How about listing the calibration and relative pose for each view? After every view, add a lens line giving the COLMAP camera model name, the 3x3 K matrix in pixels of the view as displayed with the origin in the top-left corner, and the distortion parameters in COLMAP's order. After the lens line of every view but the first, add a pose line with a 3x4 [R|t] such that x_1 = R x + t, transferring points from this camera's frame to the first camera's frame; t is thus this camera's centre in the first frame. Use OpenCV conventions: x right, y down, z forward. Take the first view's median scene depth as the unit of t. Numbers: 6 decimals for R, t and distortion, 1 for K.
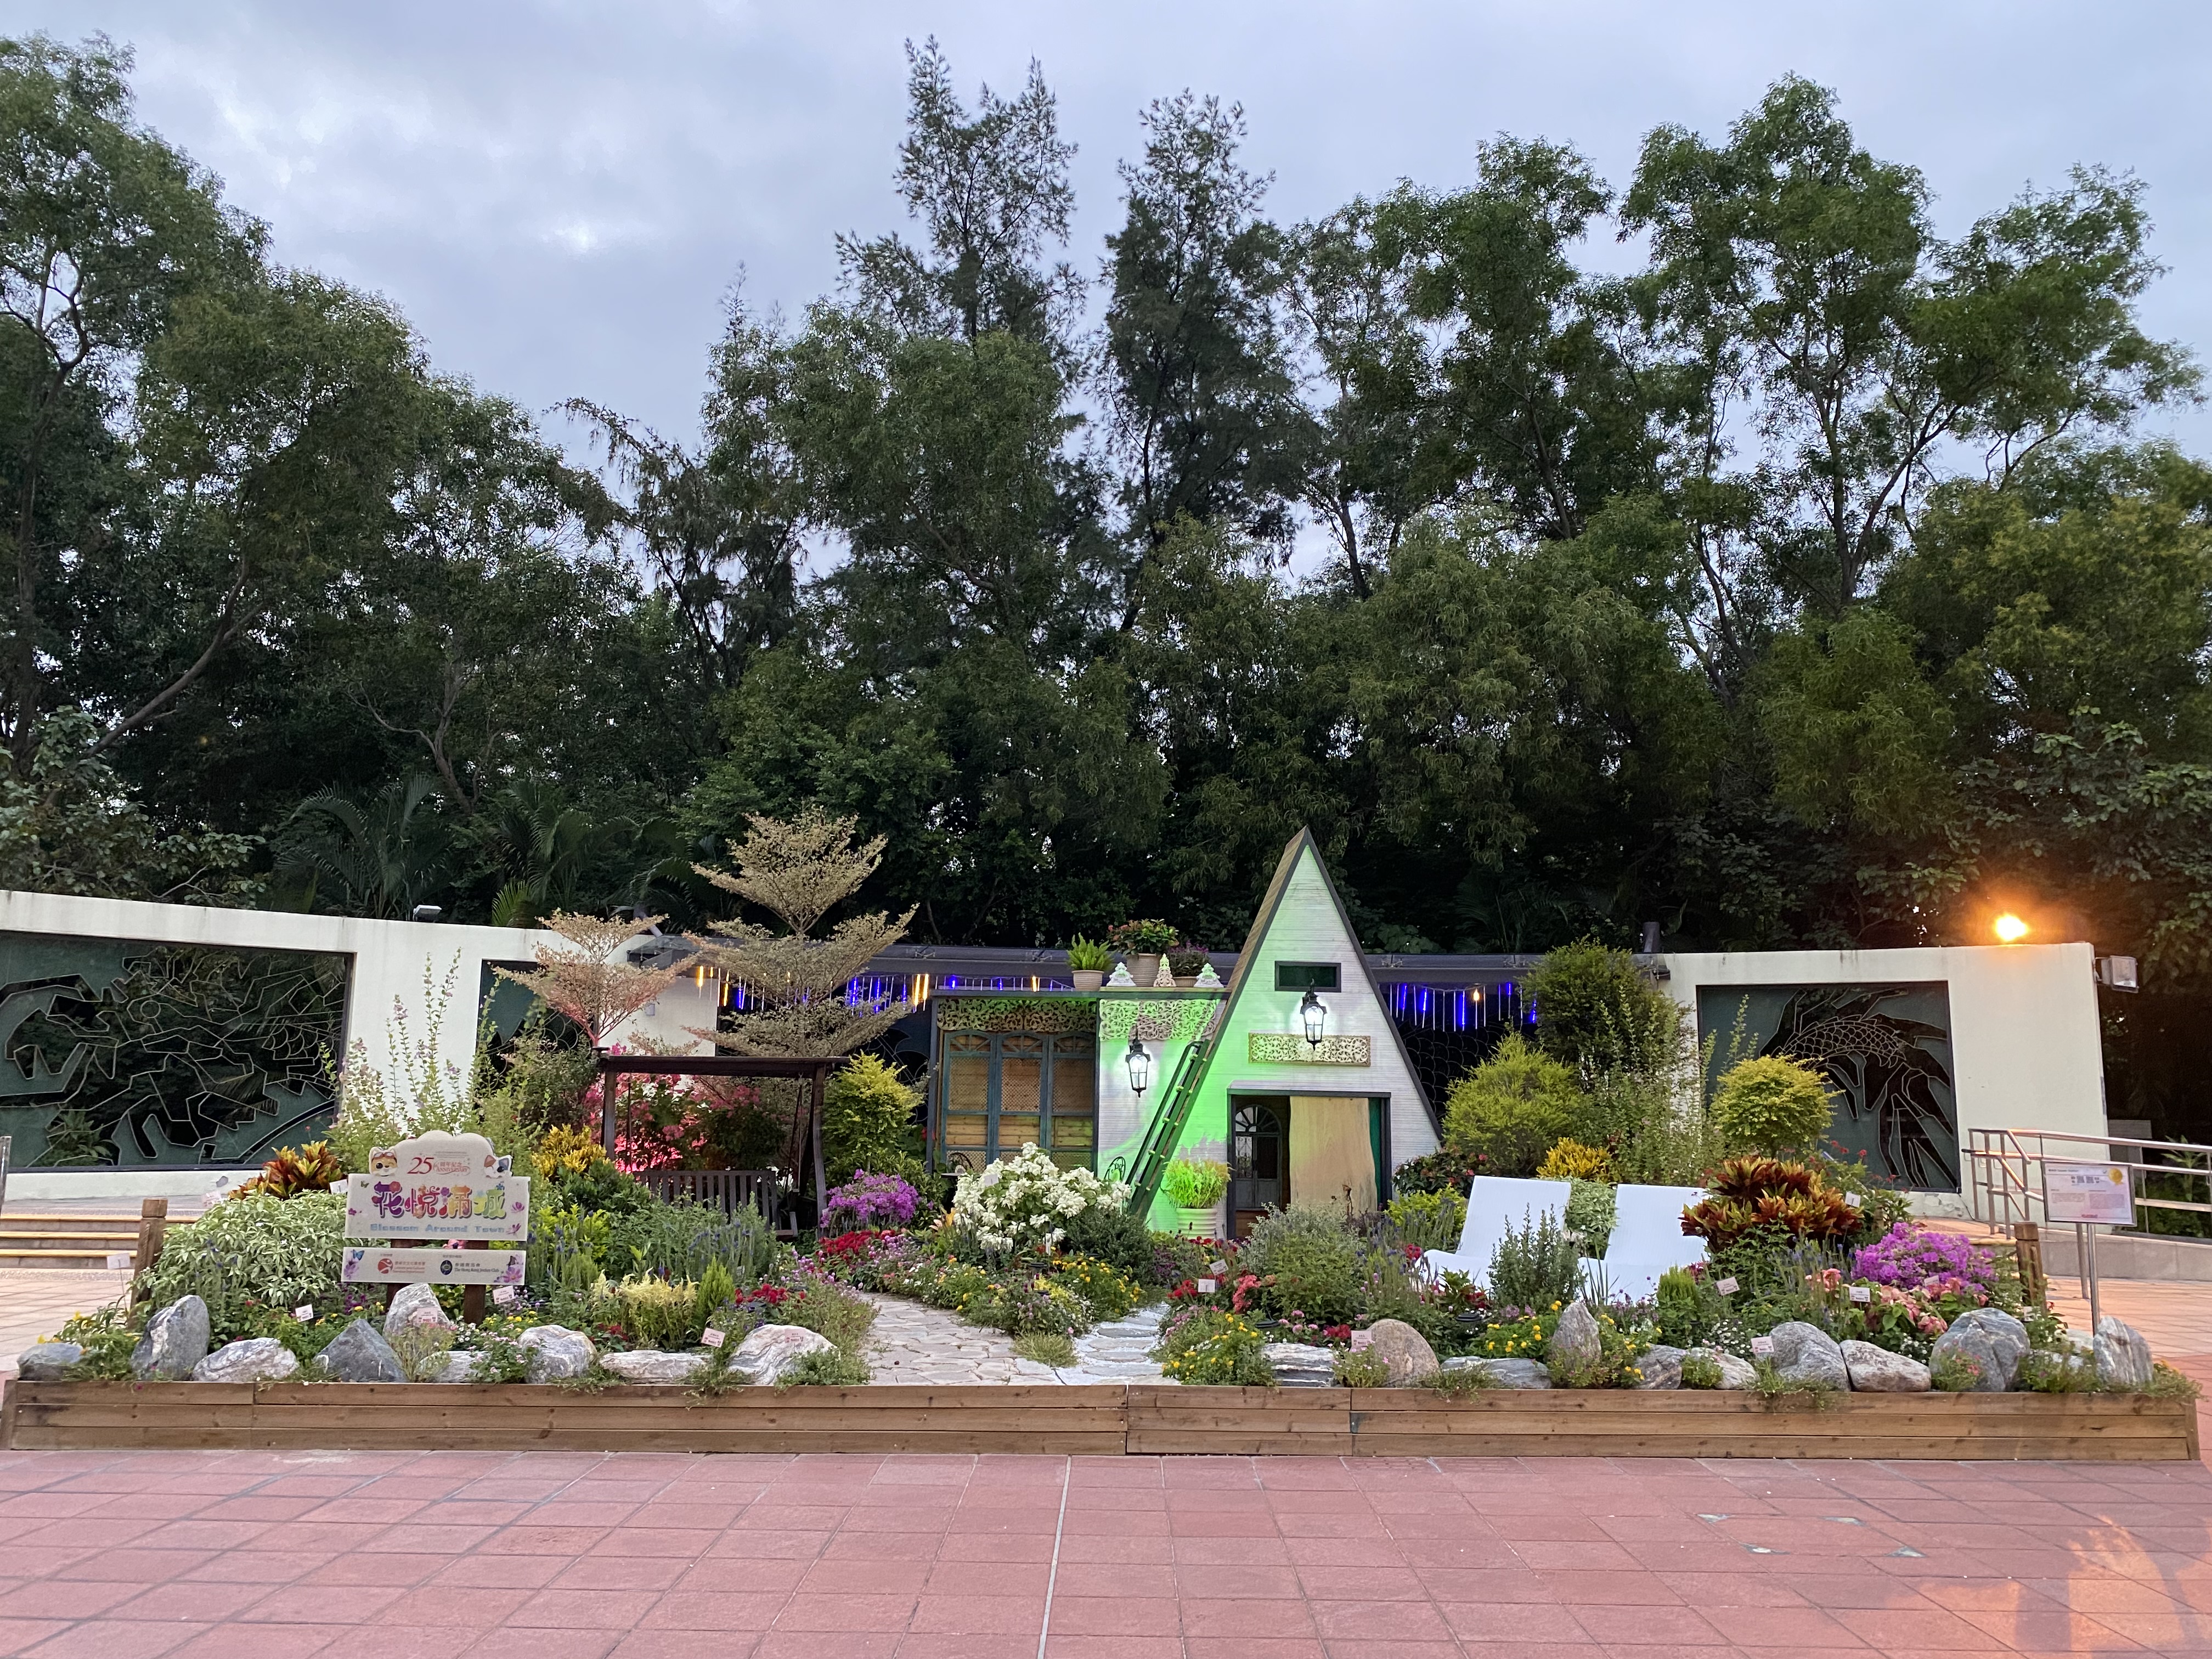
lens RADIAL K [[1738.7, 0, 1106.4], [0, 1738.7, 806.1], [0, 0, 1]] dist [0.044901, -0.052740]
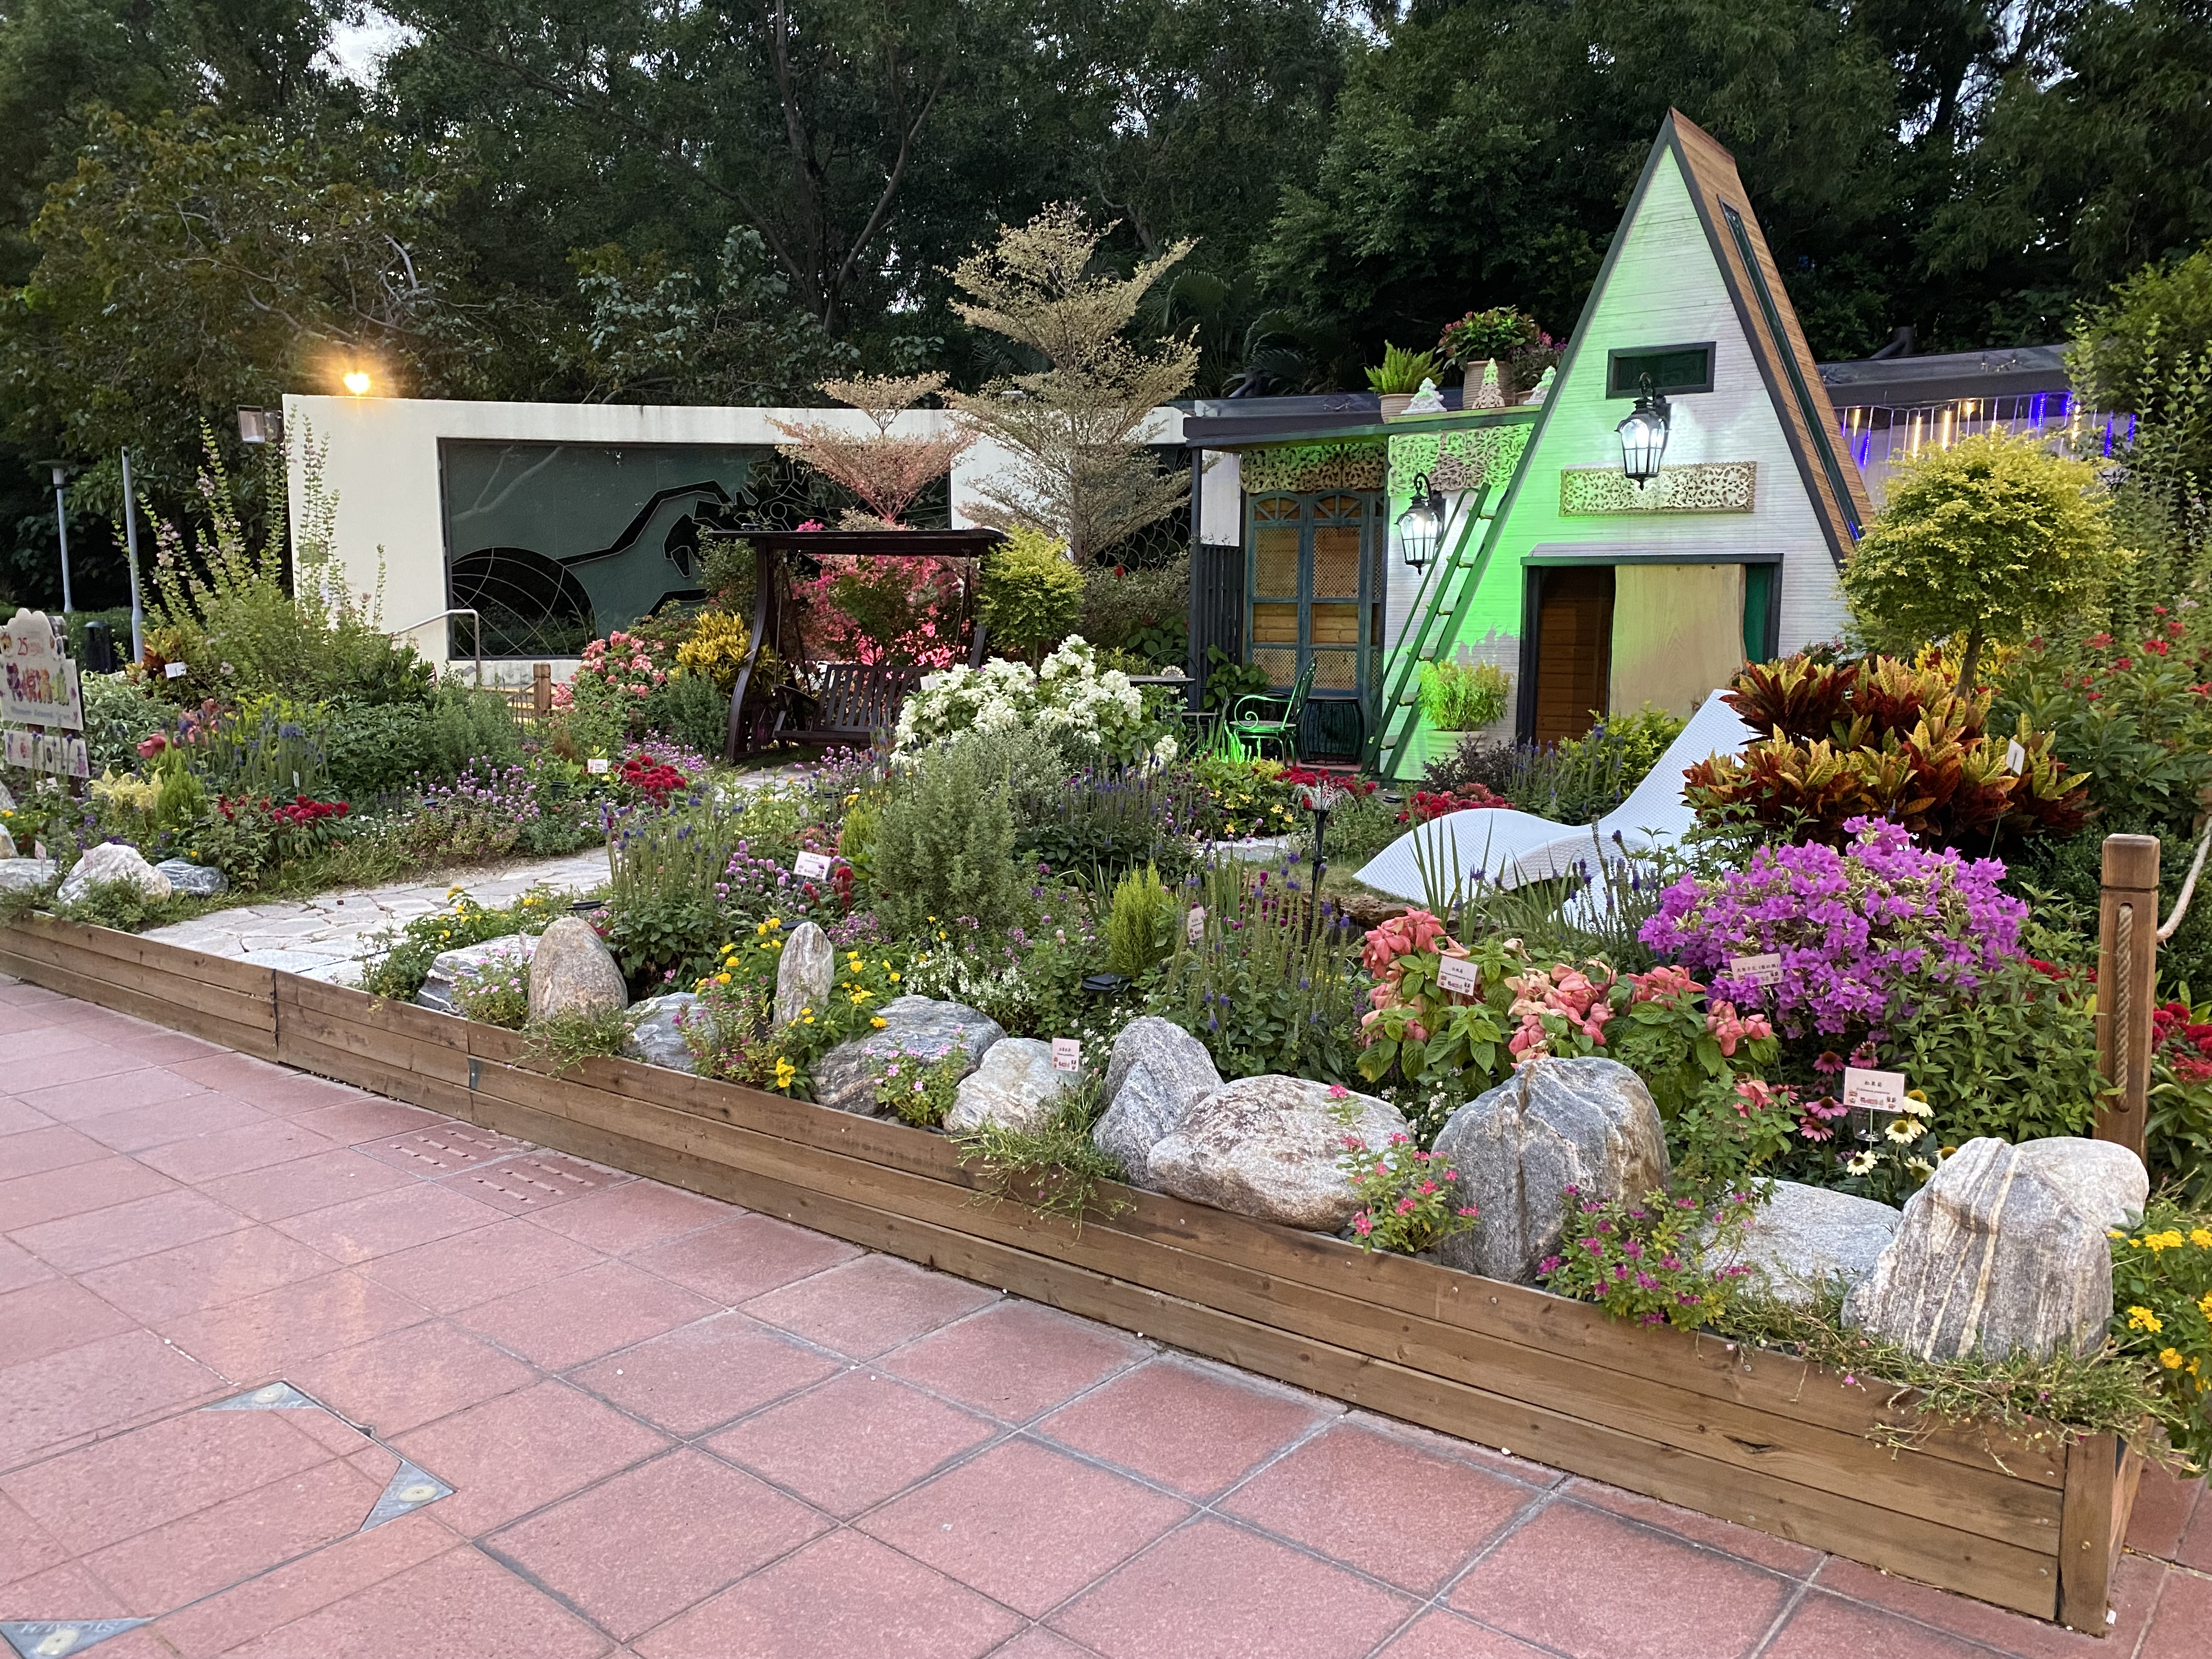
lens RADIAL K [[1703.8, 0, 1106.0], [0, 1703.8, 829.5], [0, 0, 1]] dist [0.110524, -0.175872]
pose [[0.774562, 0.074240, -0.628125, 0.366080], [0.113115, 0.960818, 0.253048, 0.078059], [0.622301, -0.267052, 0.735816, 0.388275]]
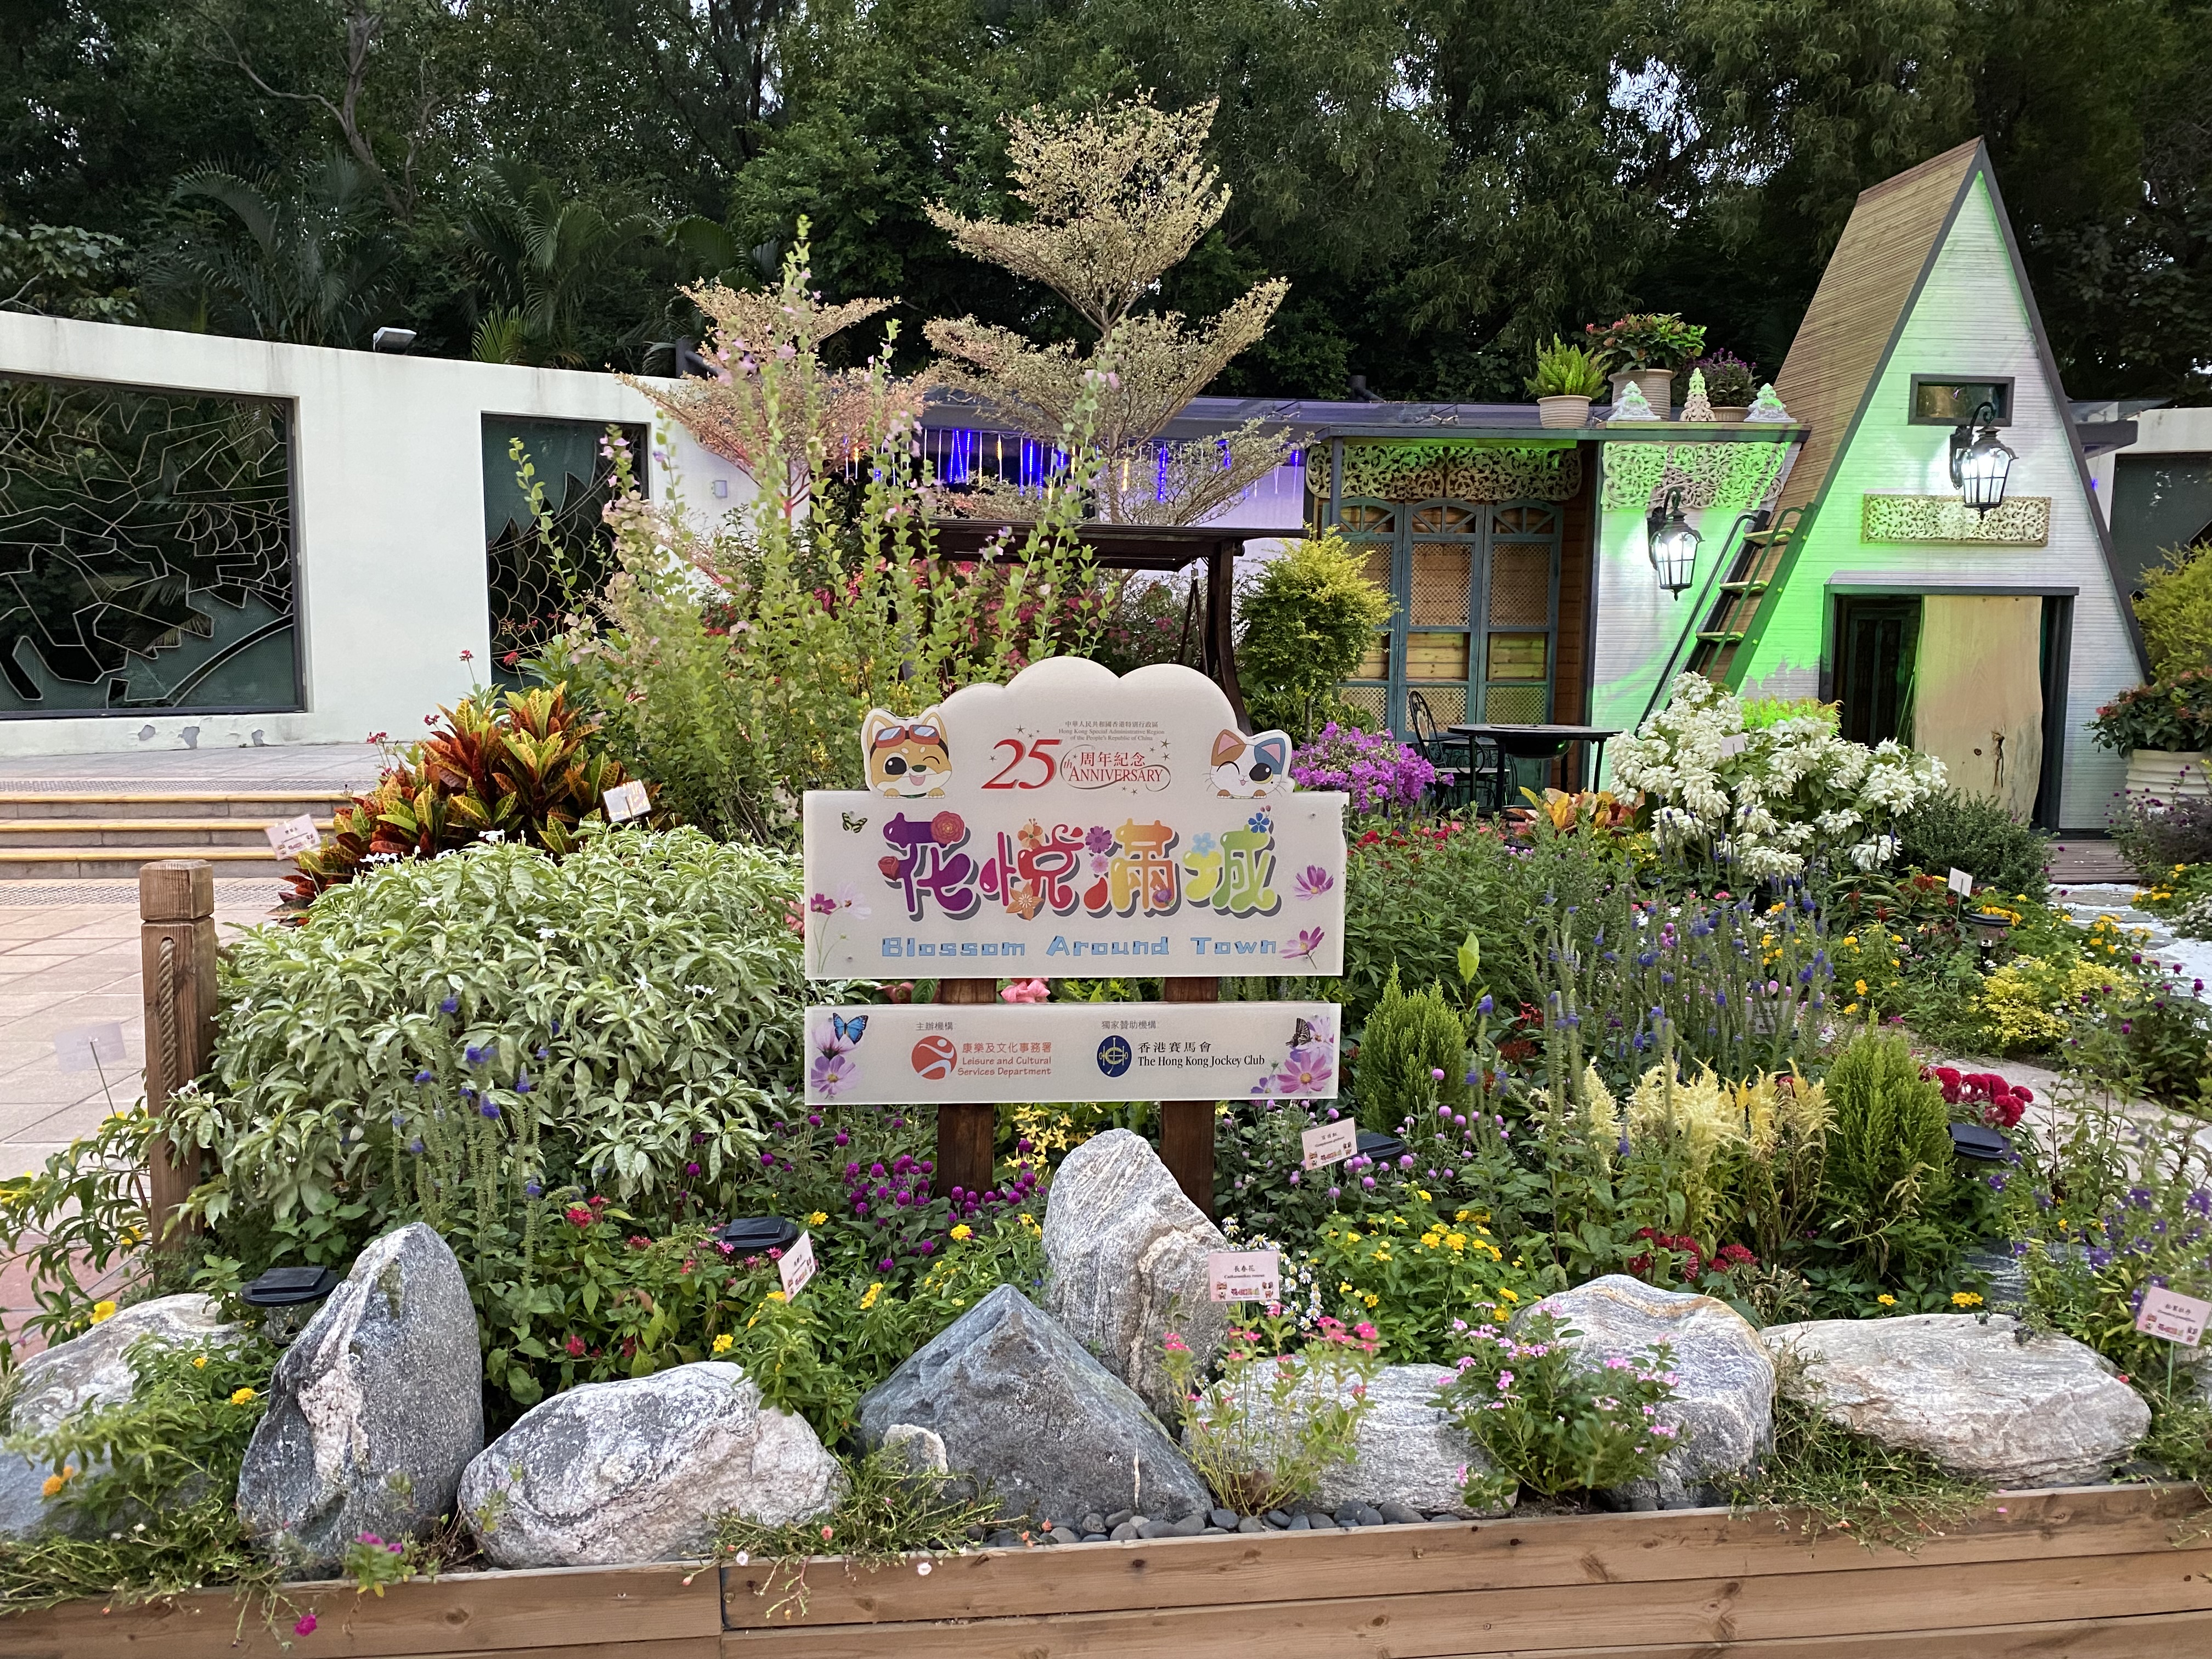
lens RADIAL K [[1738.7, 0, 1106.4], [0, 1738.7, 806.1], [0, 0, 1]] dist [0.044901, -0.052740]
pose [[0.997441, -0.013901, 0.070133, -0.230844], [-0.005313, 0.963795, 0.266591, 0.073701], [-0.071300, -0.266282, 0.961255, 0.398435]]
